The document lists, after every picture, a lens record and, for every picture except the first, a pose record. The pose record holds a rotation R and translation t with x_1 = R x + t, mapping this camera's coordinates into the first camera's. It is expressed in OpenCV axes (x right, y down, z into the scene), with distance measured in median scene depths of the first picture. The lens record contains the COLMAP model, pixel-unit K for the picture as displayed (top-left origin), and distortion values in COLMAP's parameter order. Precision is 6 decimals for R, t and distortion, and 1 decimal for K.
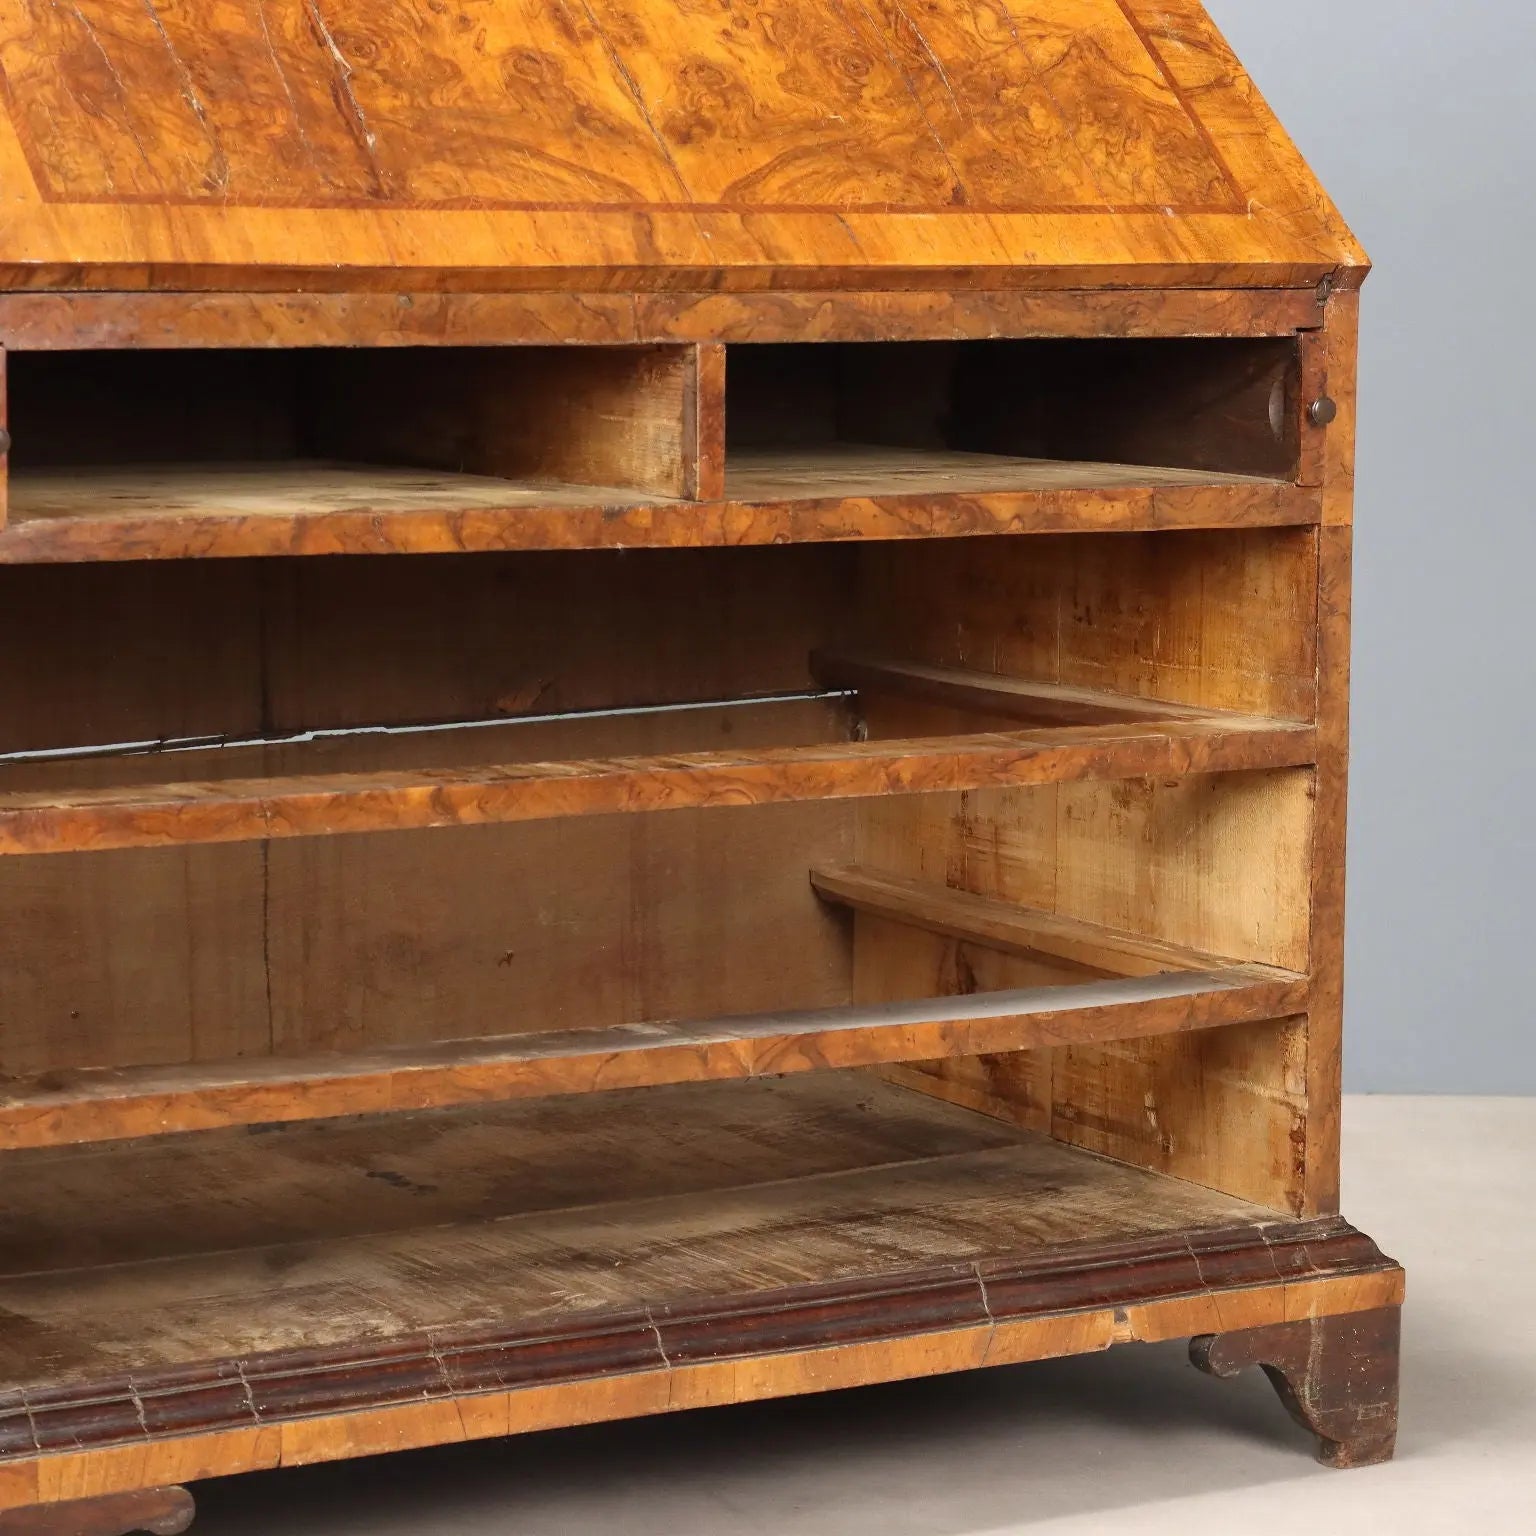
lens RADIAL K [[4296.4, 0, 768.0], [0, 4296.4, 768.0], [0, 0, 1]] dist [-0.016441, 0.256317]
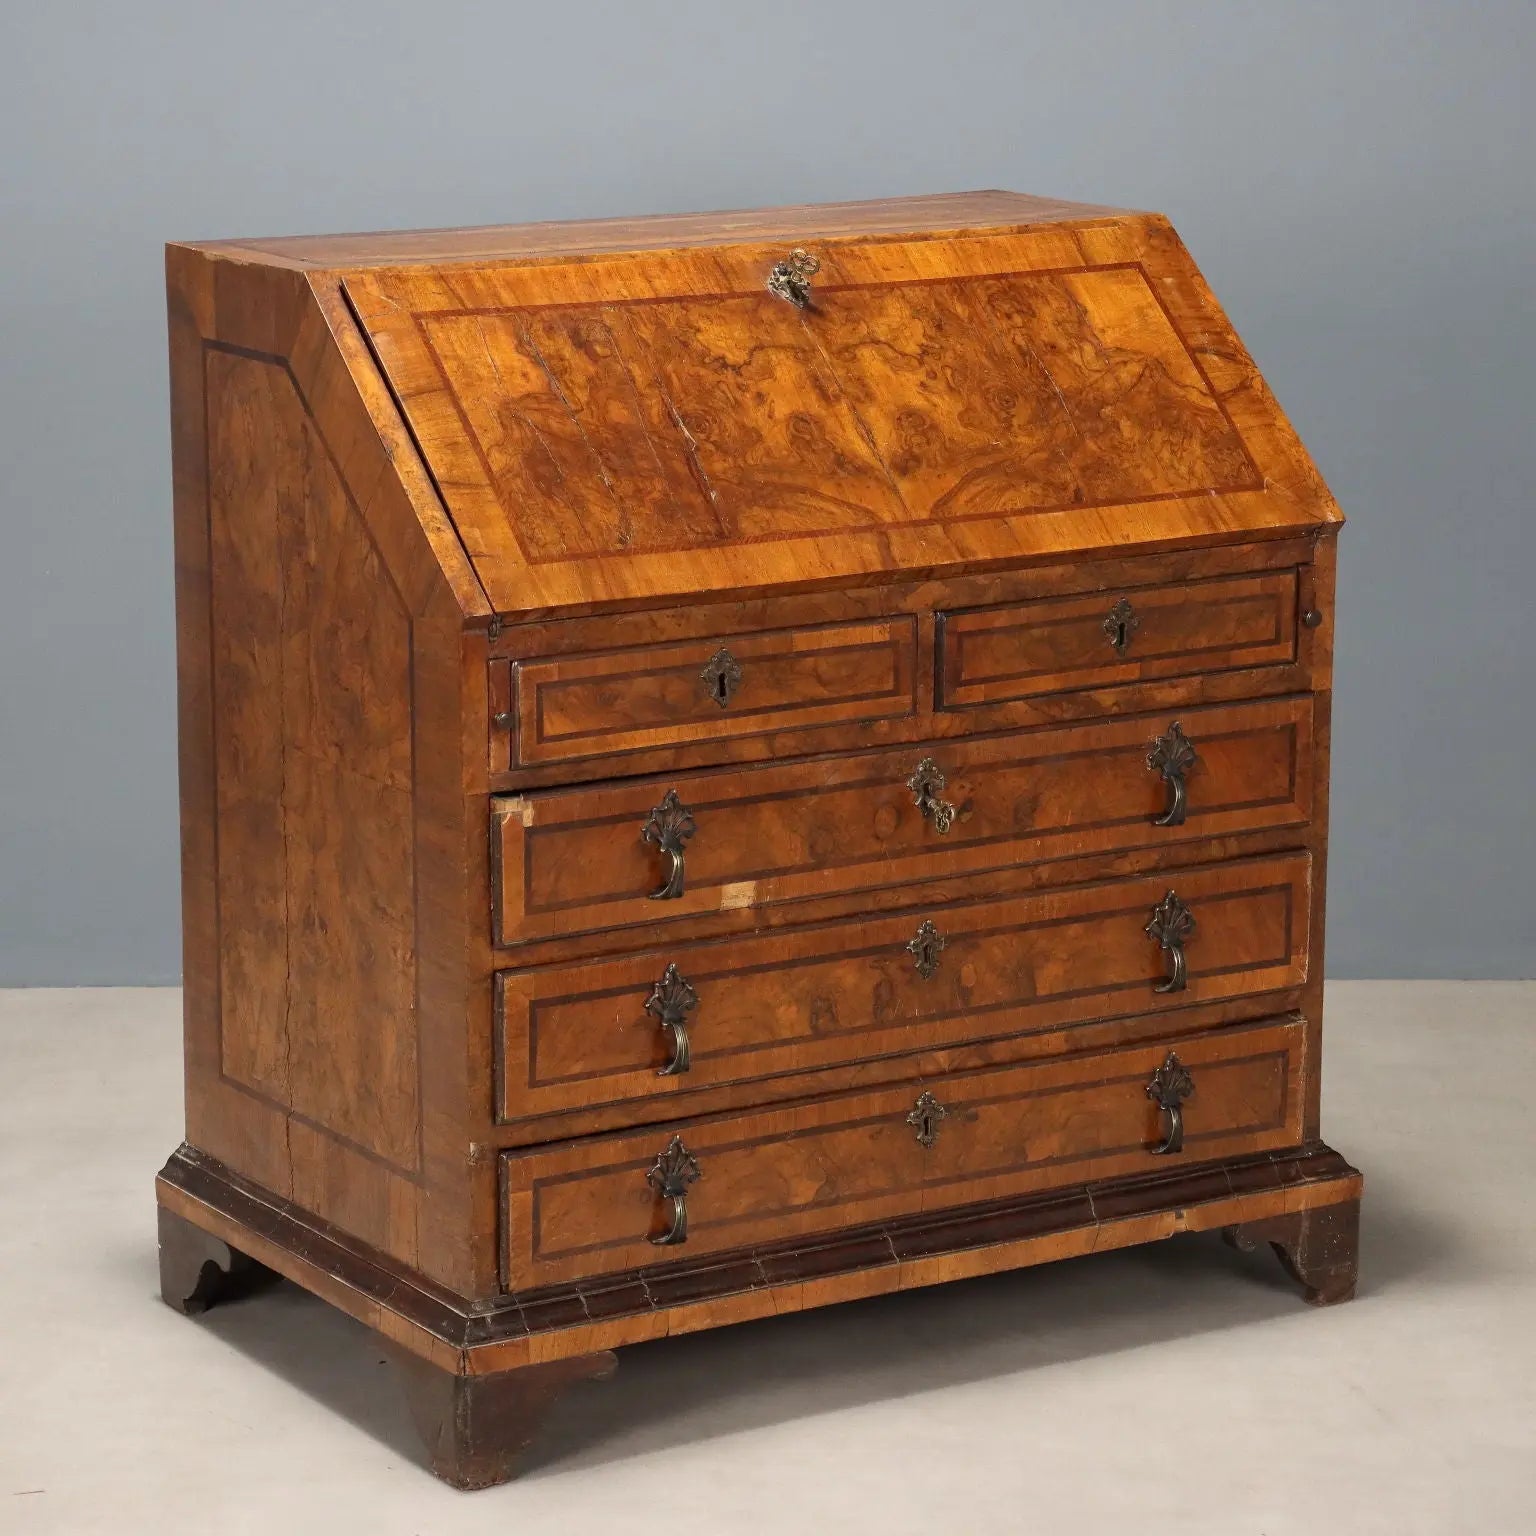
lens RADIAL K [[4737.0, 0, 768.0], [0, 4737.0, 768.0], [0, 0, 1]] dist [-0.005920, 0.246236]
pose [[0.999290, -0.009802, 0.036367, -0.135213], [0.006328, 0.995512, 0.094423, -0.208476], [-0.037129, -0.094126, 0.994868, -0.715755]]
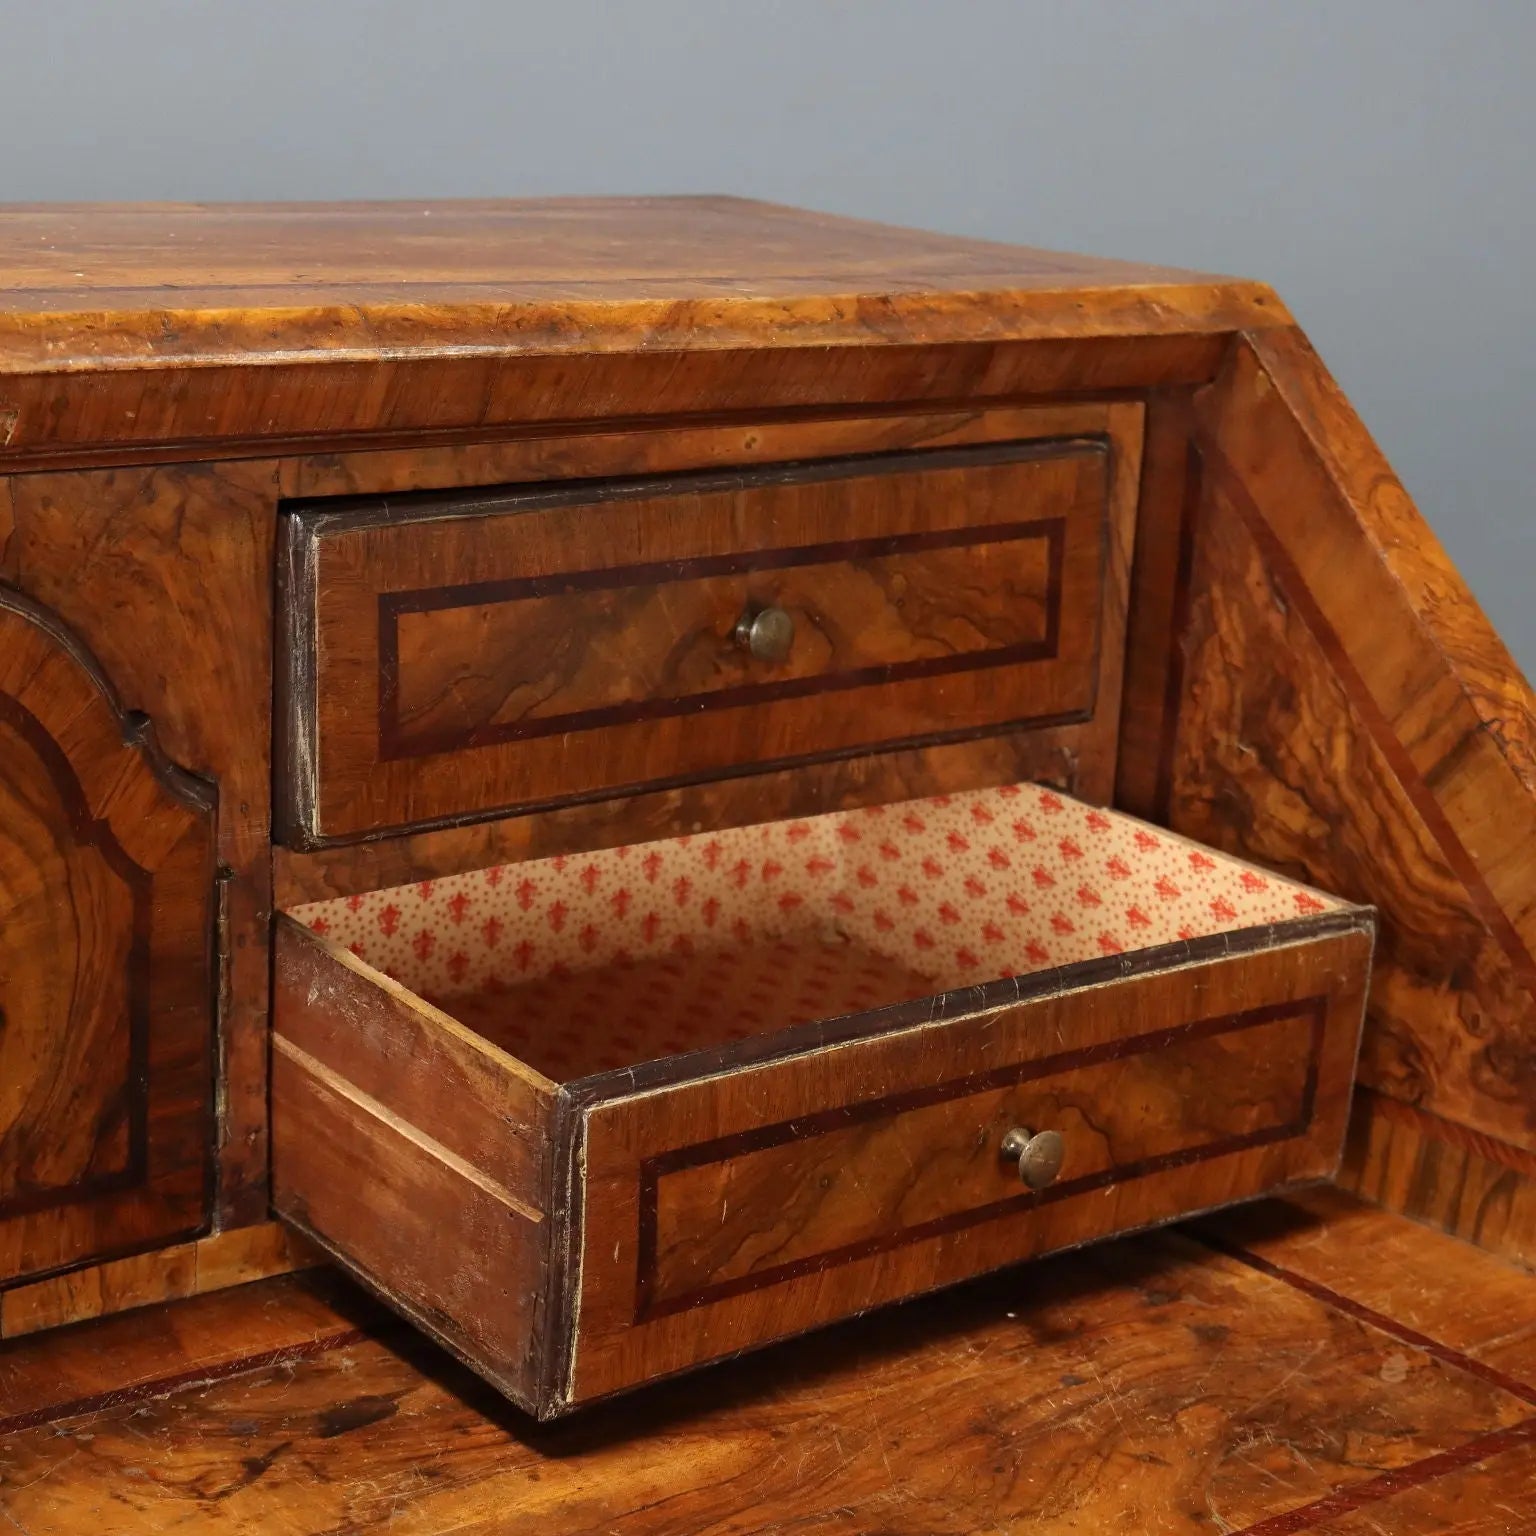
lens RADIAL K [[3022.1, 0, 768.0], [0, 3022.1, 768.0], [0, 0, 1]] dist [0.032390, 0.250168]
pose [[0.986592, 0.022654, 0.161627, -0.034123], [-0.045422, 0.989306, 0.138599, -0.238470], [-0.156759, -0.144082, 0.977071, 0.802223]]
